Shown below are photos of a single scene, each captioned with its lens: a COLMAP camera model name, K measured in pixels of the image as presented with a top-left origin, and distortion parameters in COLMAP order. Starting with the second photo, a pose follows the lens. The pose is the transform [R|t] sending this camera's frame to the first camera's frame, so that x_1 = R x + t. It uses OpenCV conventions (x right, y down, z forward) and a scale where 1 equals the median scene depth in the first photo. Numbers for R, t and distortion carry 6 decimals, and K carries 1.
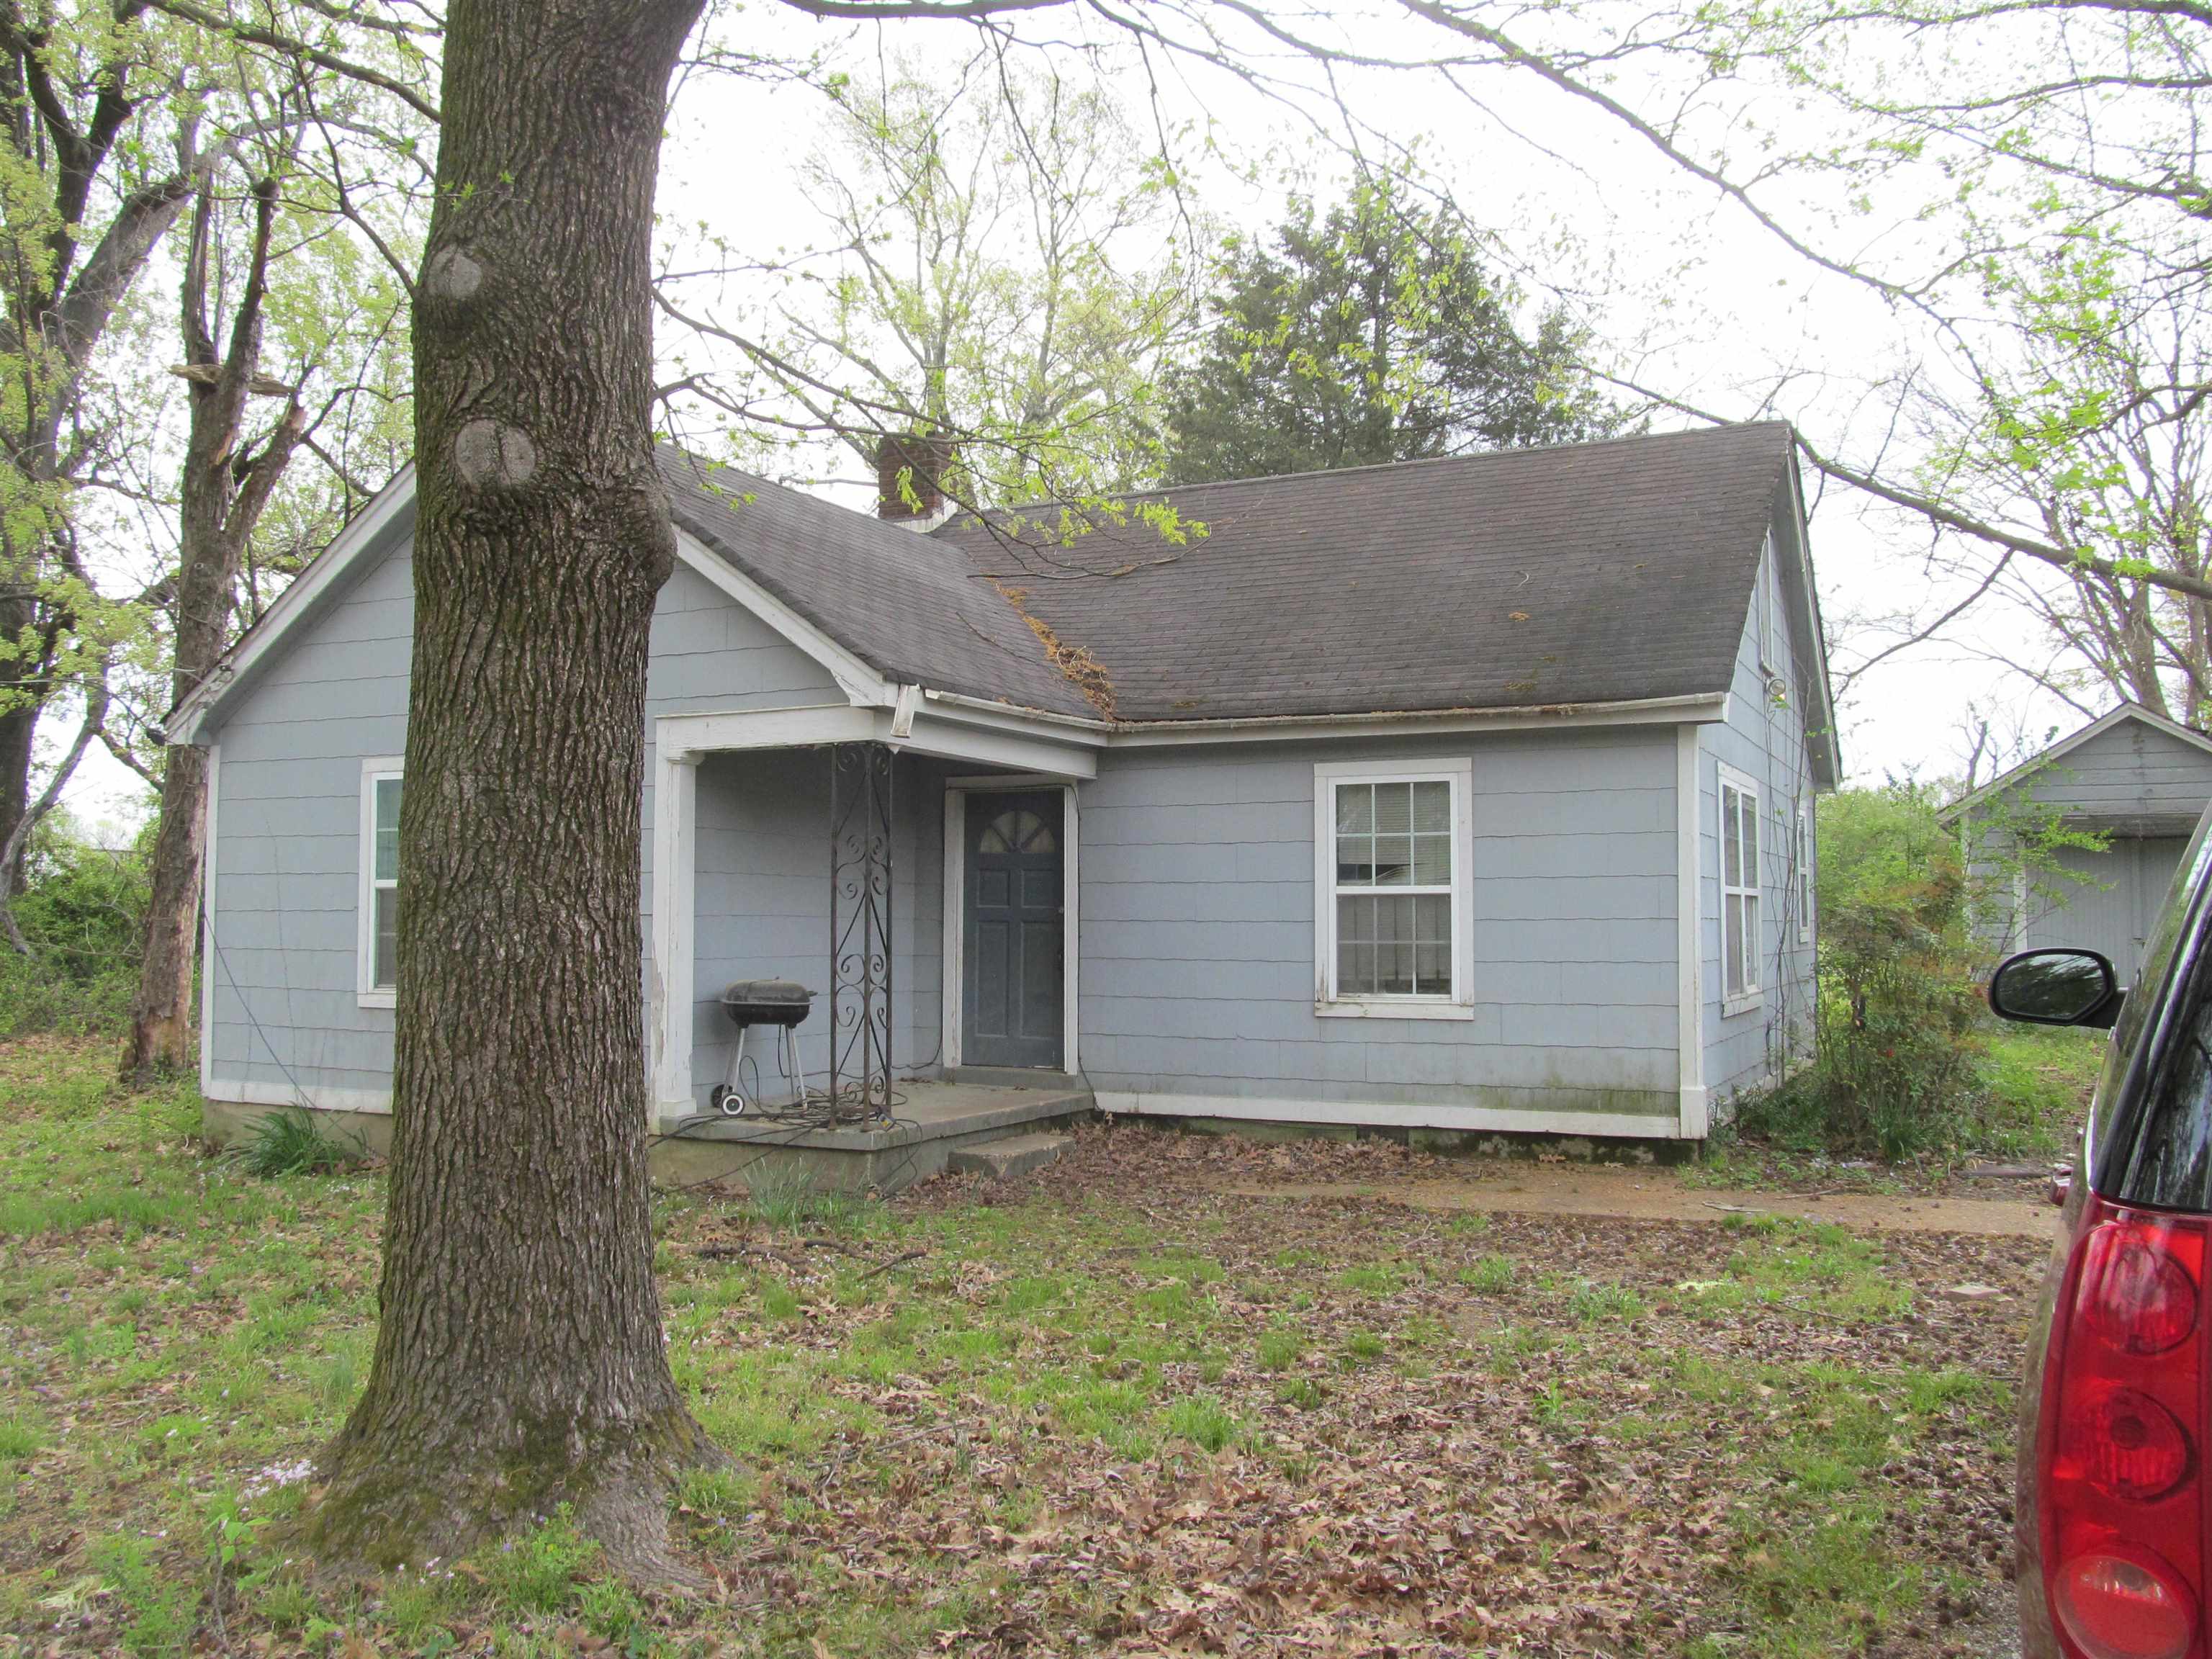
lens RADIAL K [[1866.3, 0, 1106.0], [0, 1866.3, 829.5], [0, 0, 1]] dist [-0.118708, 0.001570]
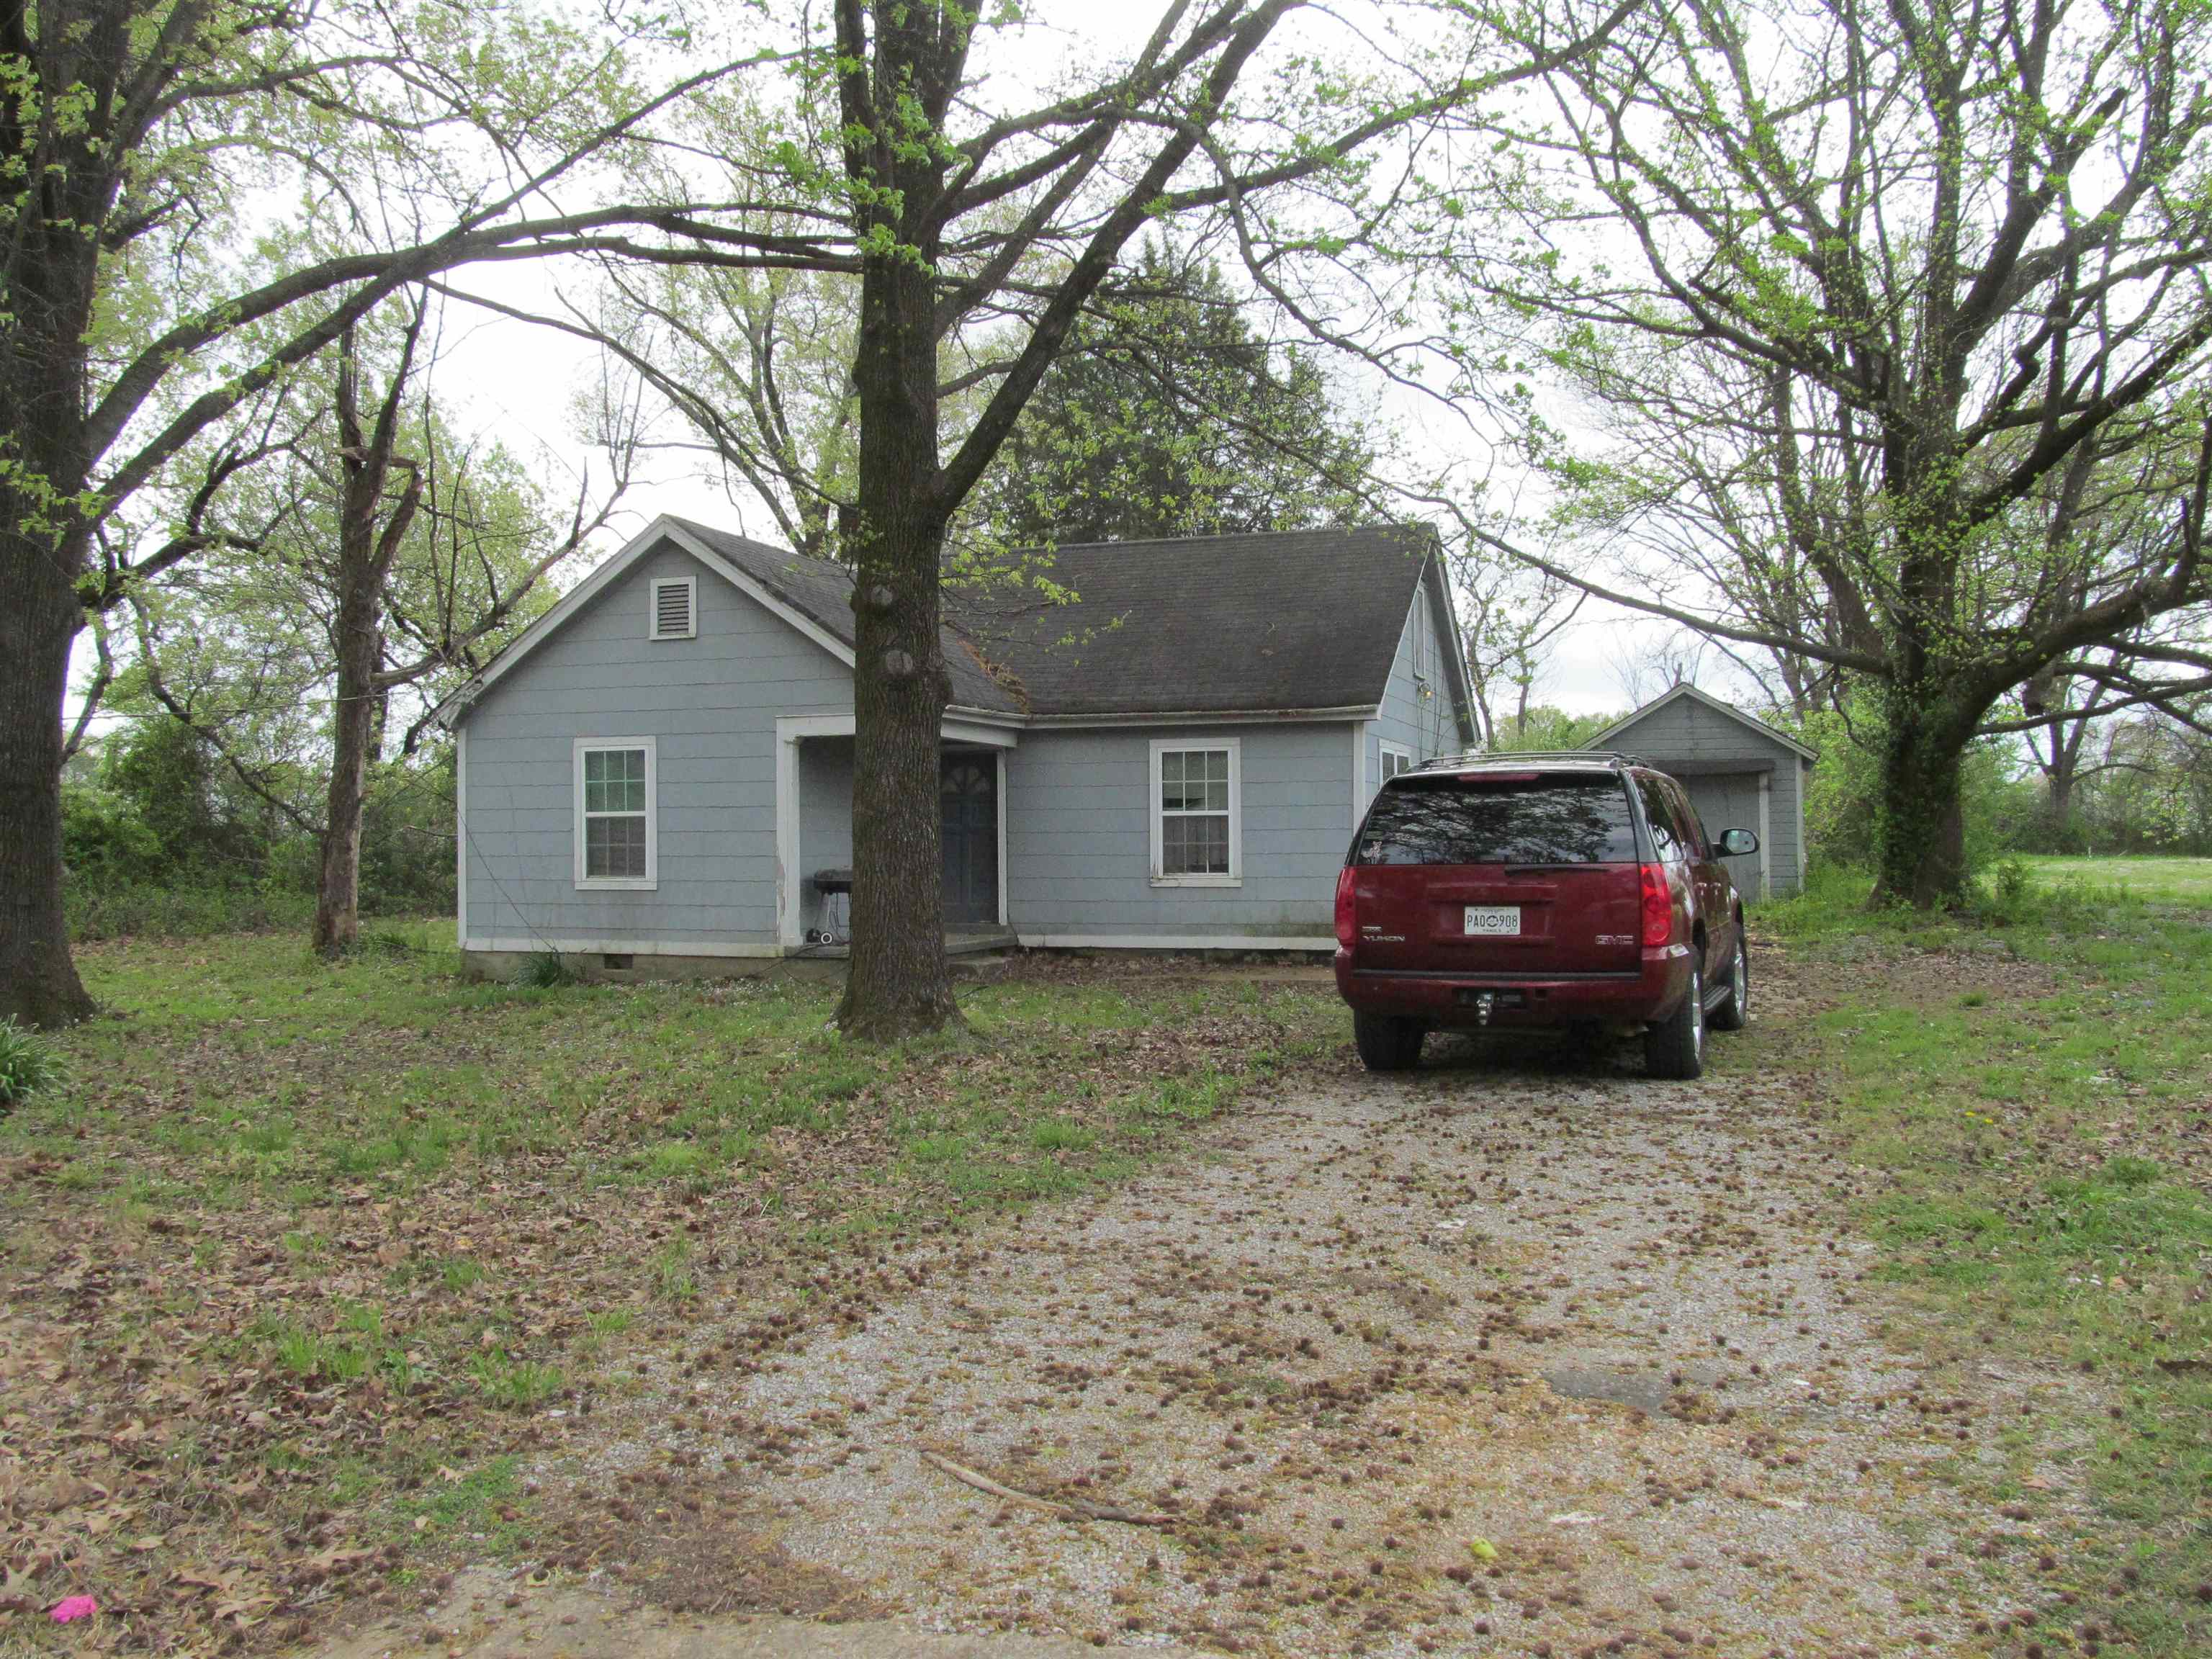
lens RADIAL K [[1866.3, 0, 1106.0], [0, 1866.3, 829.5], [0, 0, 1]] dist [-0.118708, 0.001570]
pose [[0.992382, -0.007545, 0.122968, -0.141220], [0.002373, 0.999108, 0.042160, -0.025778], [-0.123176, -0.041547, 0.991515, -0.709947]]
